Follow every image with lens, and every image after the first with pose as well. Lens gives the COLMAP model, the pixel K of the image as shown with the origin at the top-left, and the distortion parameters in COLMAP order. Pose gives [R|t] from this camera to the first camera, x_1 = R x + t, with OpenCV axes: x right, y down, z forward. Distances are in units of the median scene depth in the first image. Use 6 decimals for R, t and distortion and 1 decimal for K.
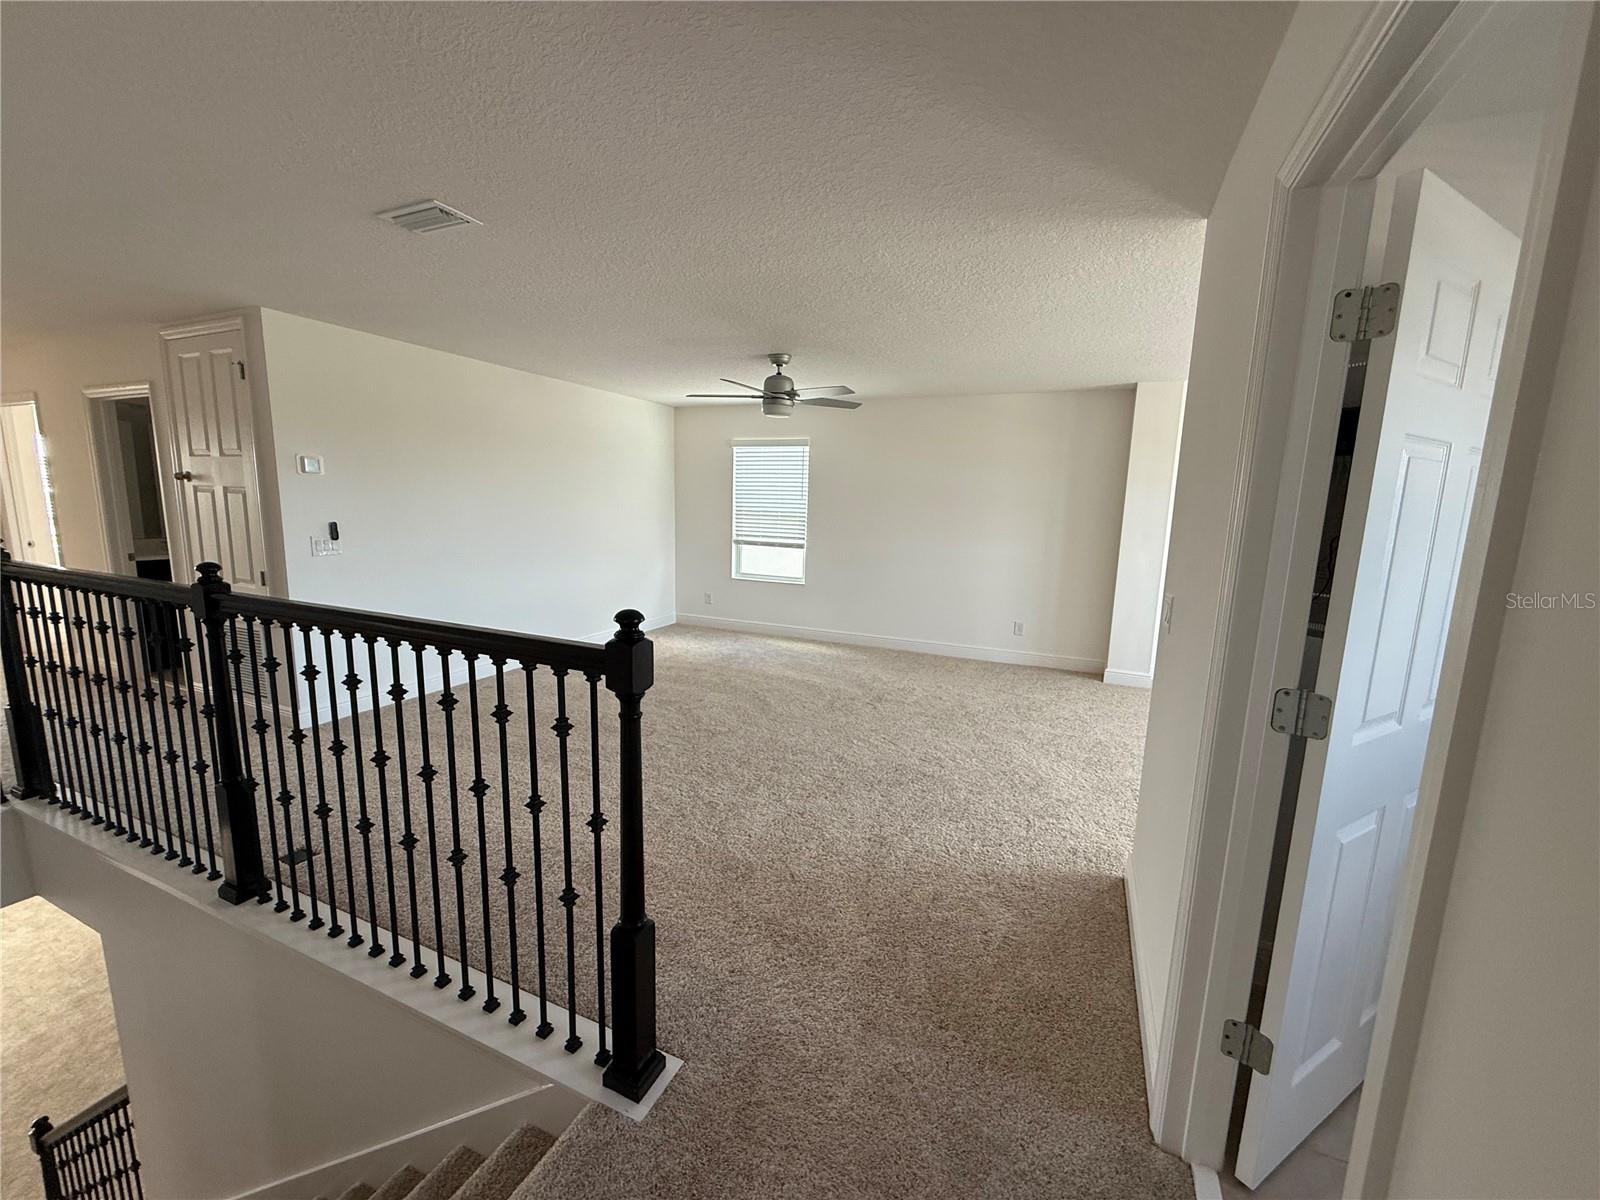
lens RADIAL K [[635.3, 0, 800.0], [0, 635.3, 600.0], [0, 0, 1]] dist [-0.000230, 0.000077]
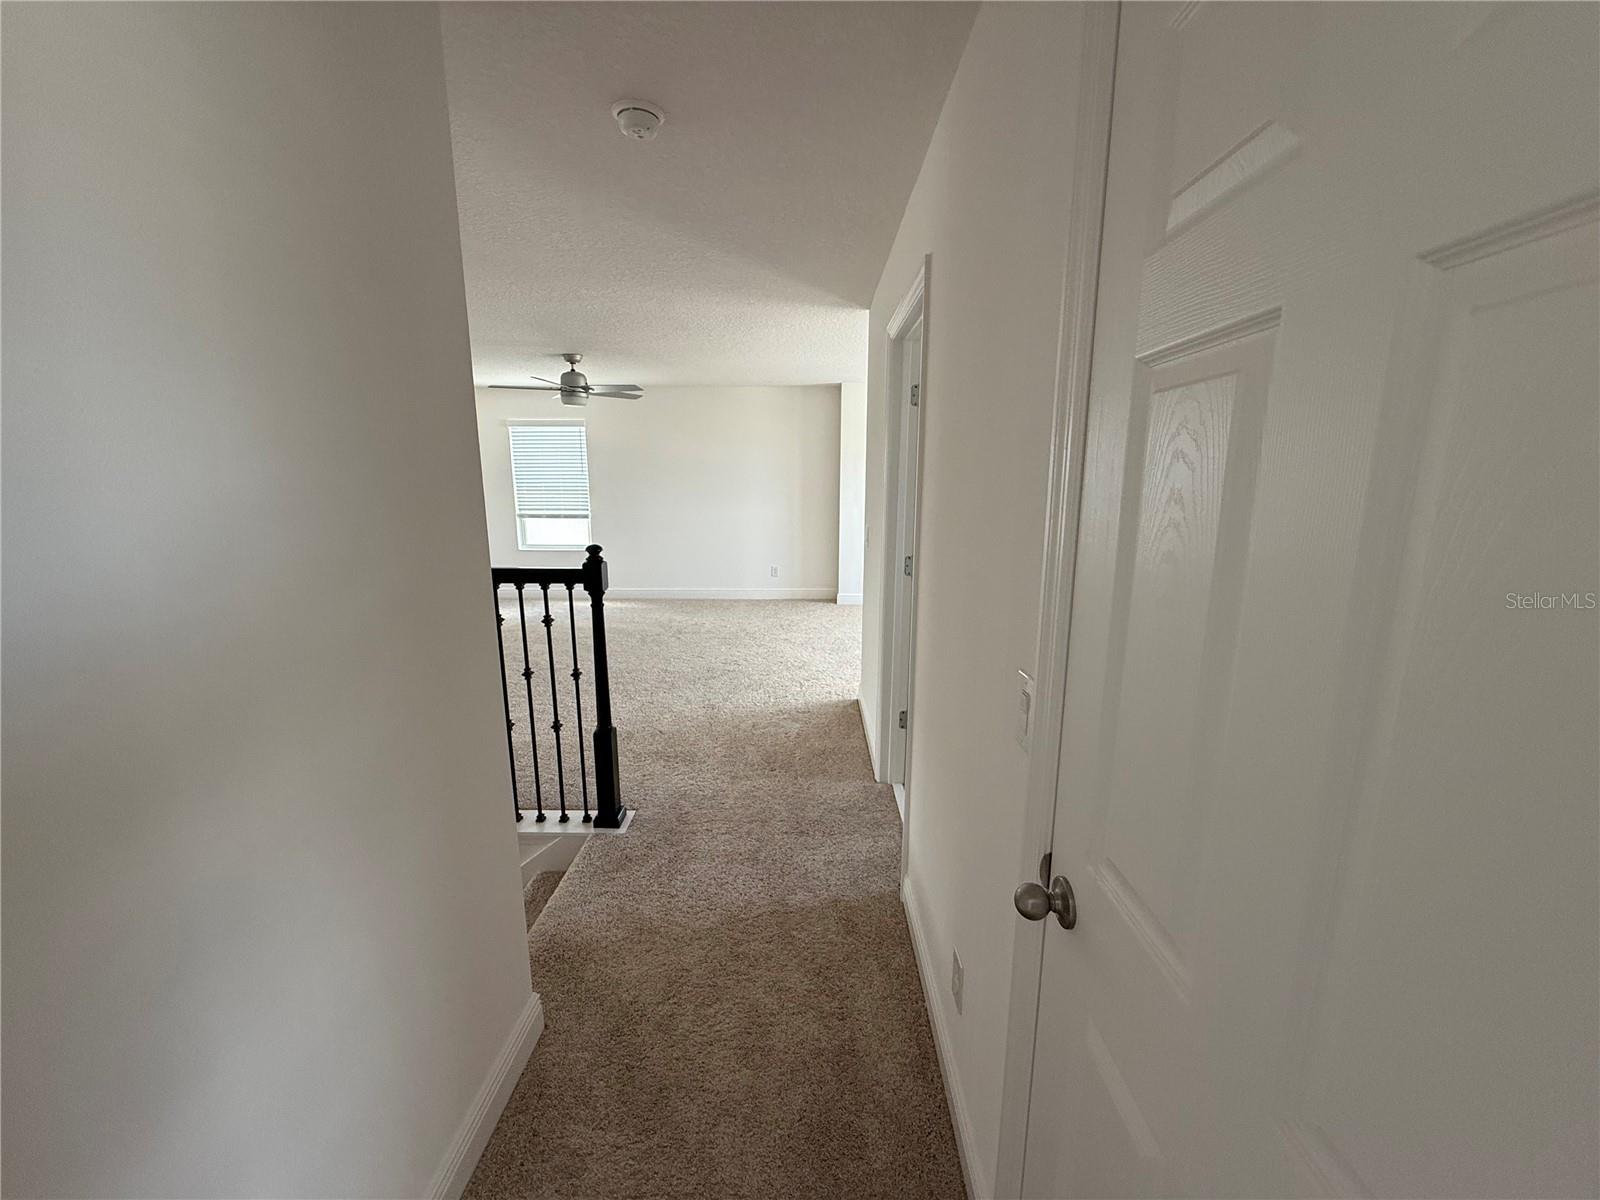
lens RADIAL K [[638.8, 0, 806.7], [0, 638.8, 600.6], [0, 0, 1]] dist [-0.000306, -0.000083]
pose [[0.914616, -0.103727, 0.390792, -0.223496], [0.085254, 0.994277, 0.064379, 0.054222], [-0.395233, -0.025565, 0.918225, -0.445561]]
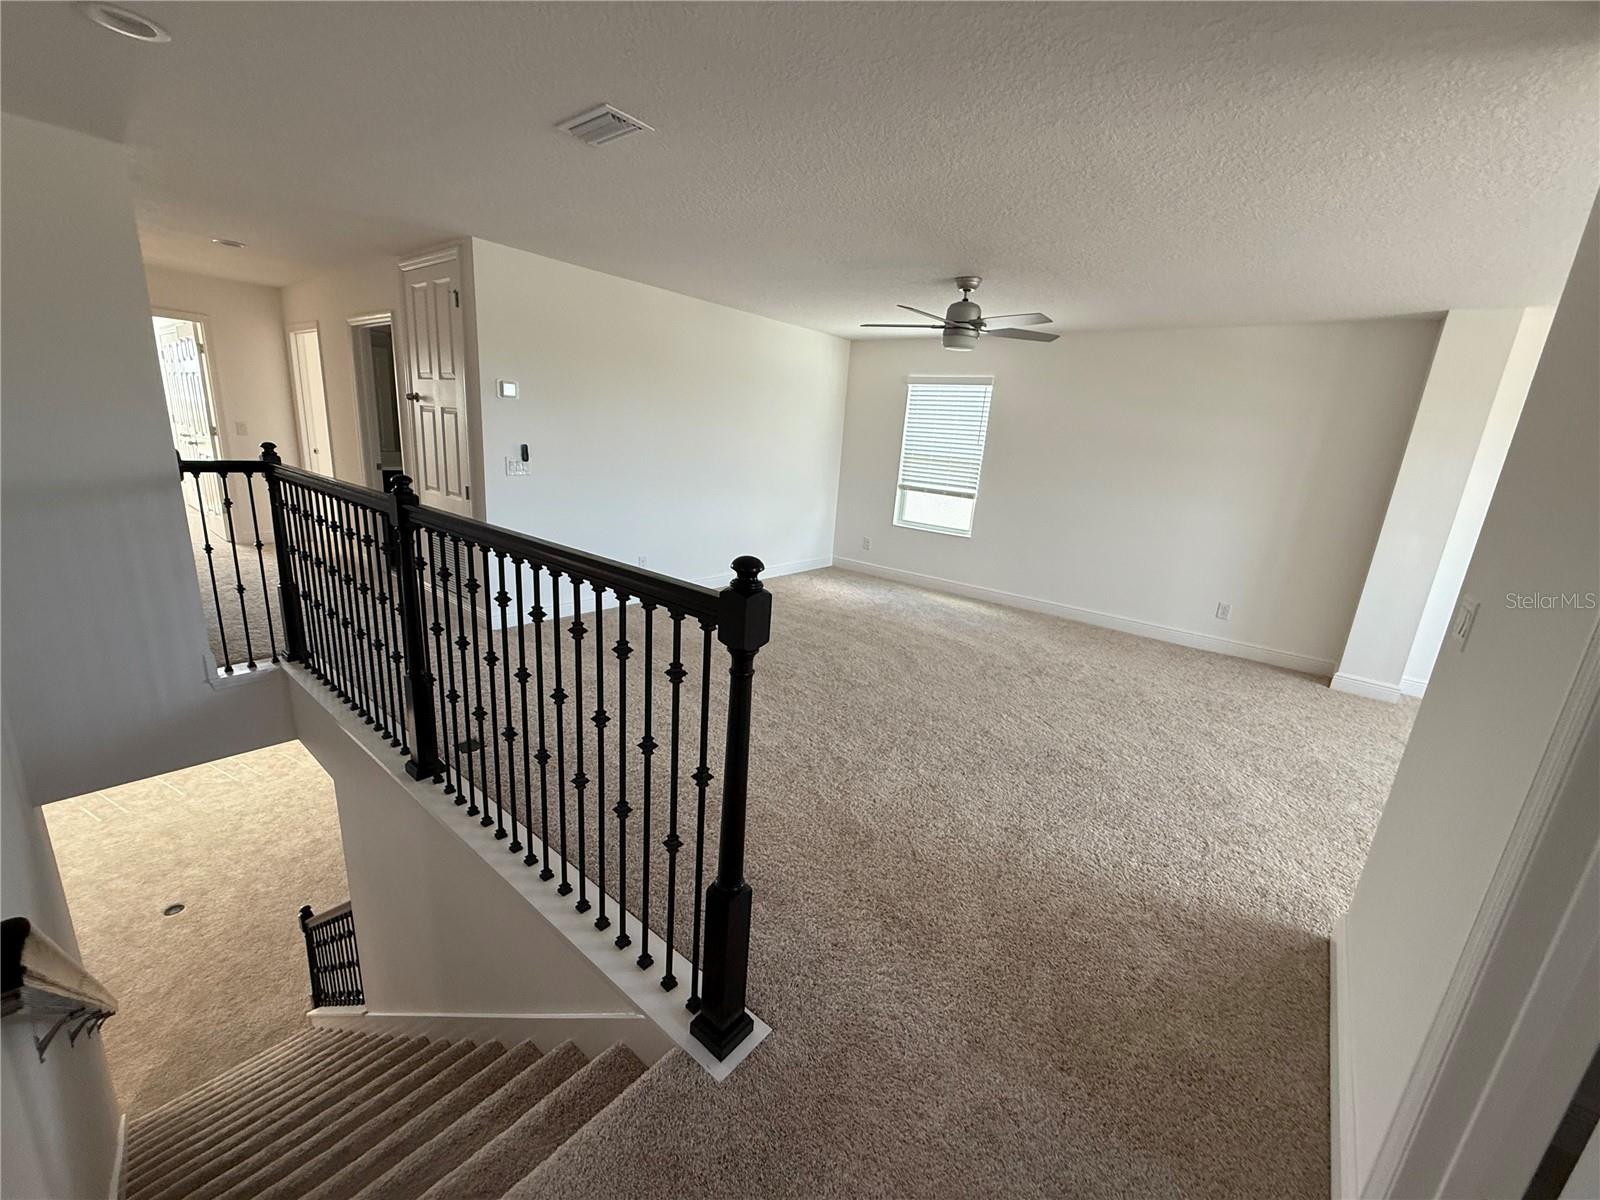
lens RADIAL K [[633.5, 0, 800.0], [0, 633.5, 600.0], [0, 0, 1]] dist [0.000701, 0.000017]
pose [[0.962862, 0.108713, -0.247139, 0.014236], [-0.086648, 0.991357, 0.098501, -0.009210], [0.255711, -0.073429, 0.963961, 0.079904]]
